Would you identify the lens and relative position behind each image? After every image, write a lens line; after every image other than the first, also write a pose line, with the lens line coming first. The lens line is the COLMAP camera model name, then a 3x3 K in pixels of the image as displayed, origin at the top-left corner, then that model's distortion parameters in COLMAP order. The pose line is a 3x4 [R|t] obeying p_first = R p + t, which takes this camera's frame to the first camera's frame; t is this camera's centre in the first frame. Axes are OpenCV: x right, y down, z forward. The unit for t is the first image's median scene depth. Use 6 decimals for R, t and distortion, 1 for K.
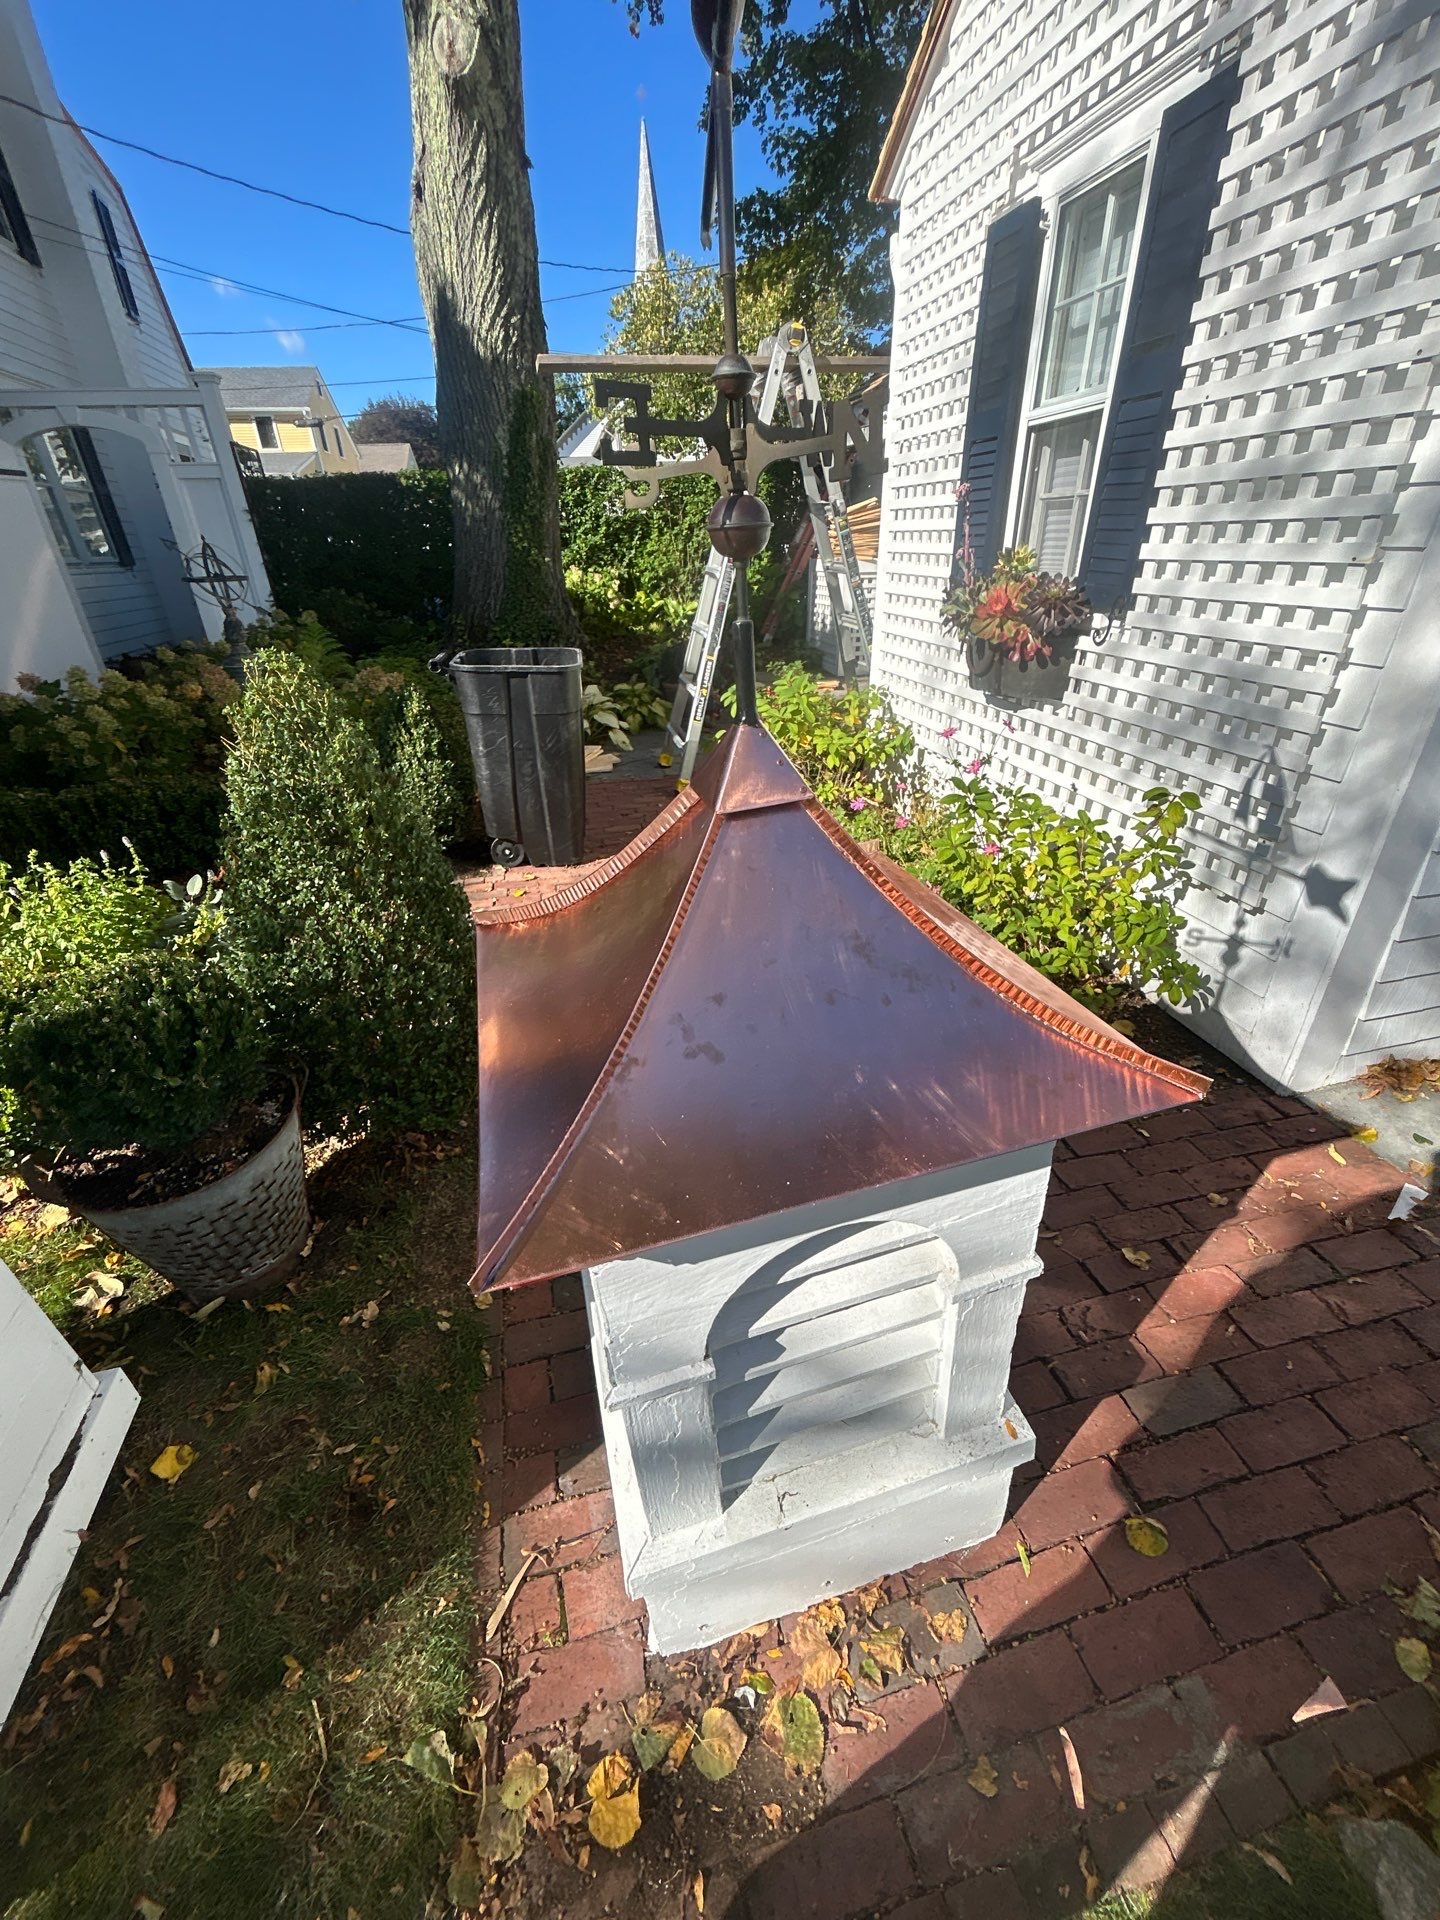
lens RADIAL K [[787.6, 0, 727.9], [0, 787.6, 963.7], [0, 0, 1]] dist [0.003723, 0.001029]
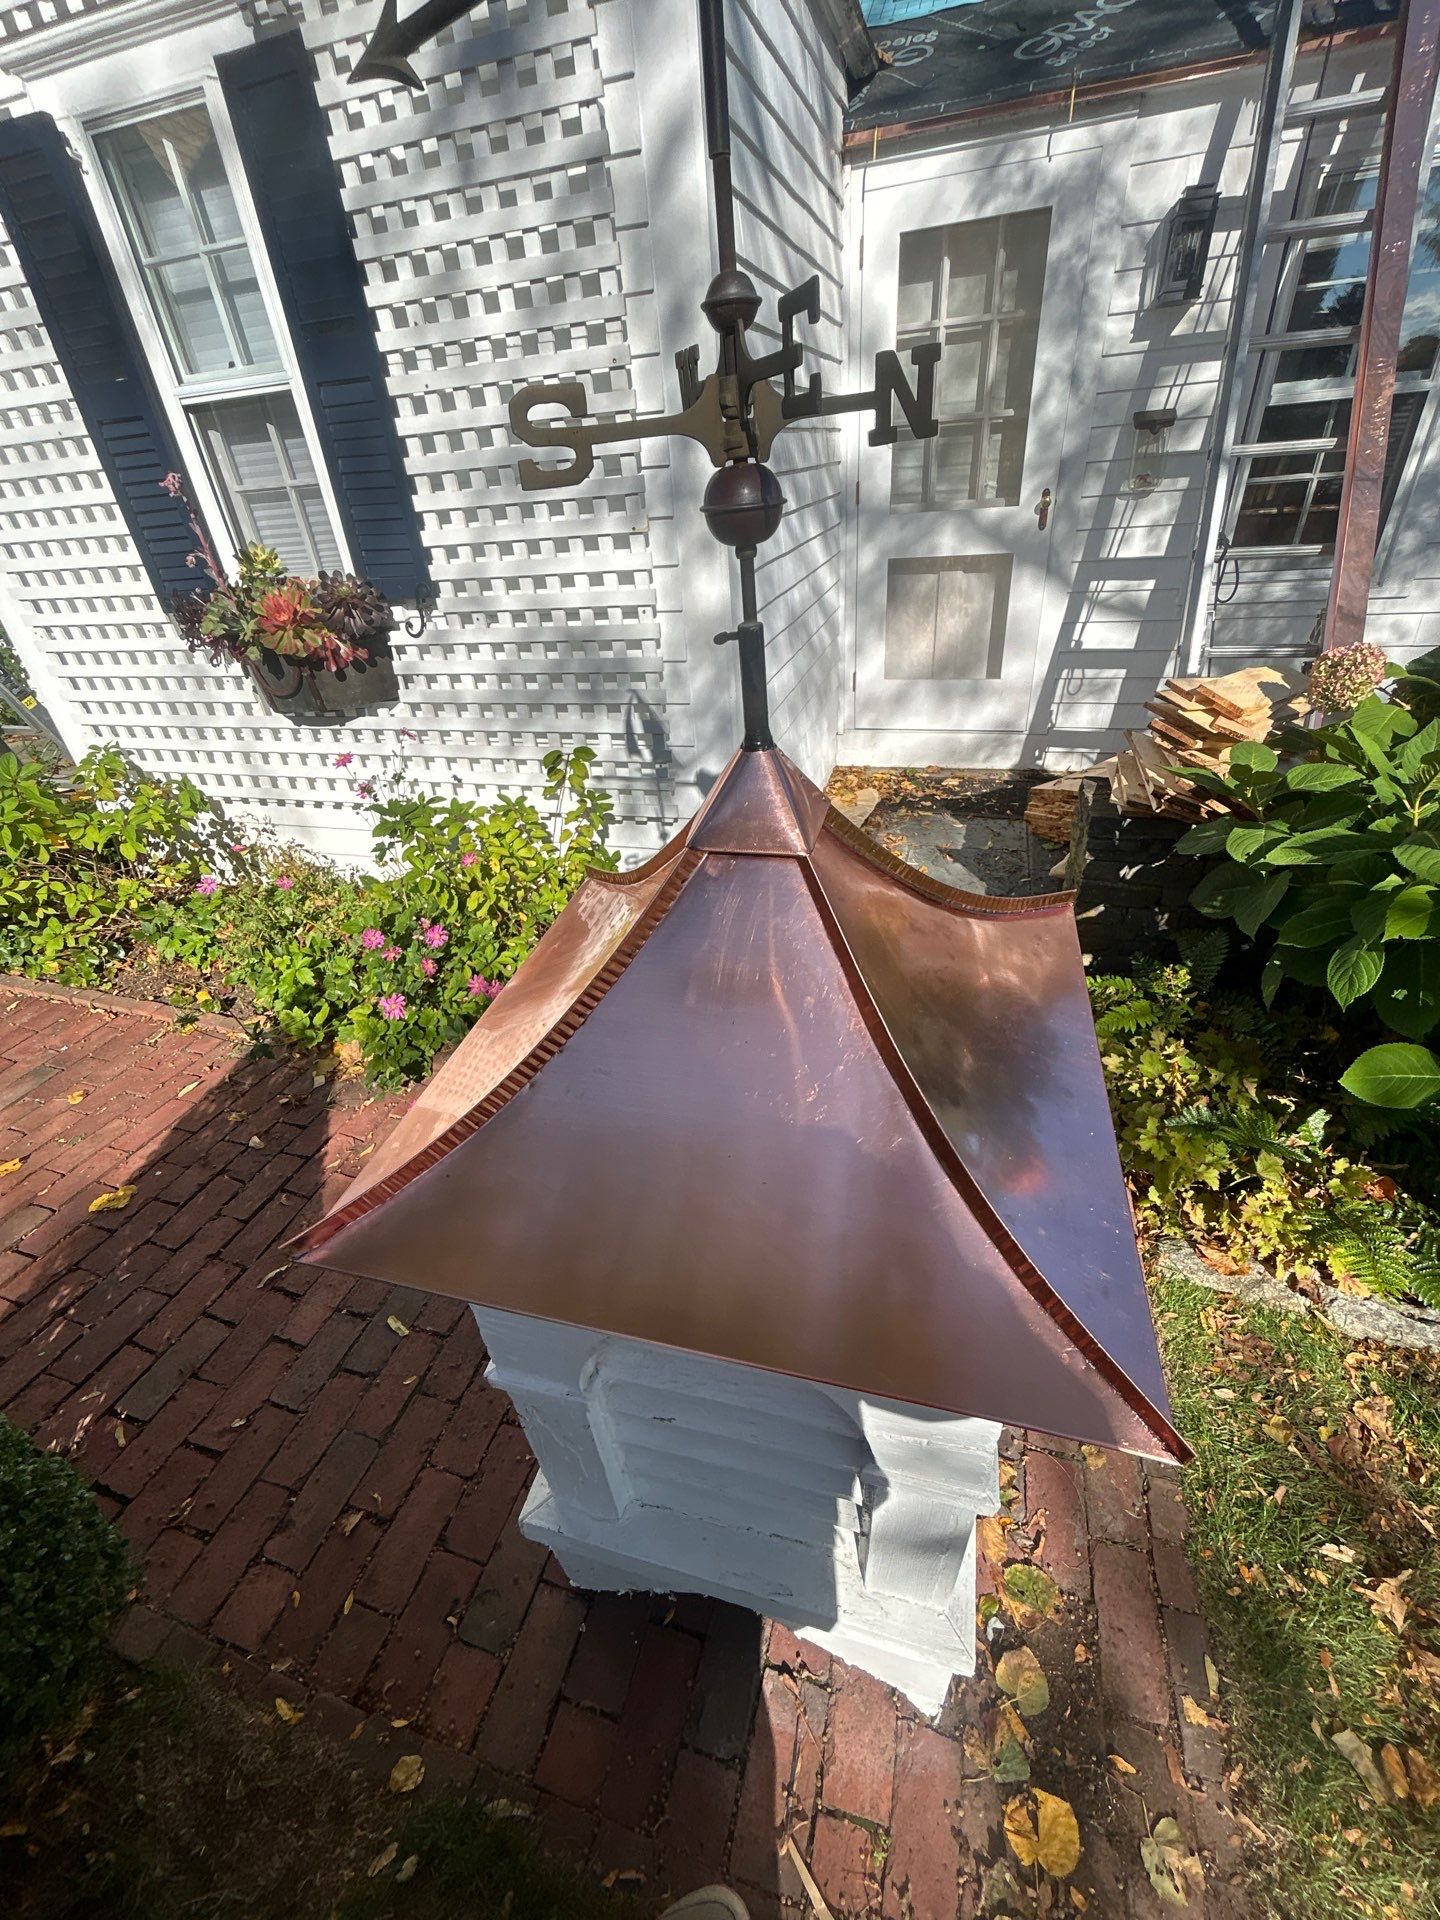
lens RADIAL K [[787.6, 0, 735.9], [0, 787.6, 955.1], [0, 0, 1]] dist [0.003723, 0.001029]
pose [[0.503184, -0.463314, 0.729483, -0.252177], [0.464844, 0.856723, 0.223487, -0.112747], [-0.728509, 0.226641, 0.646458, 0.190477]]
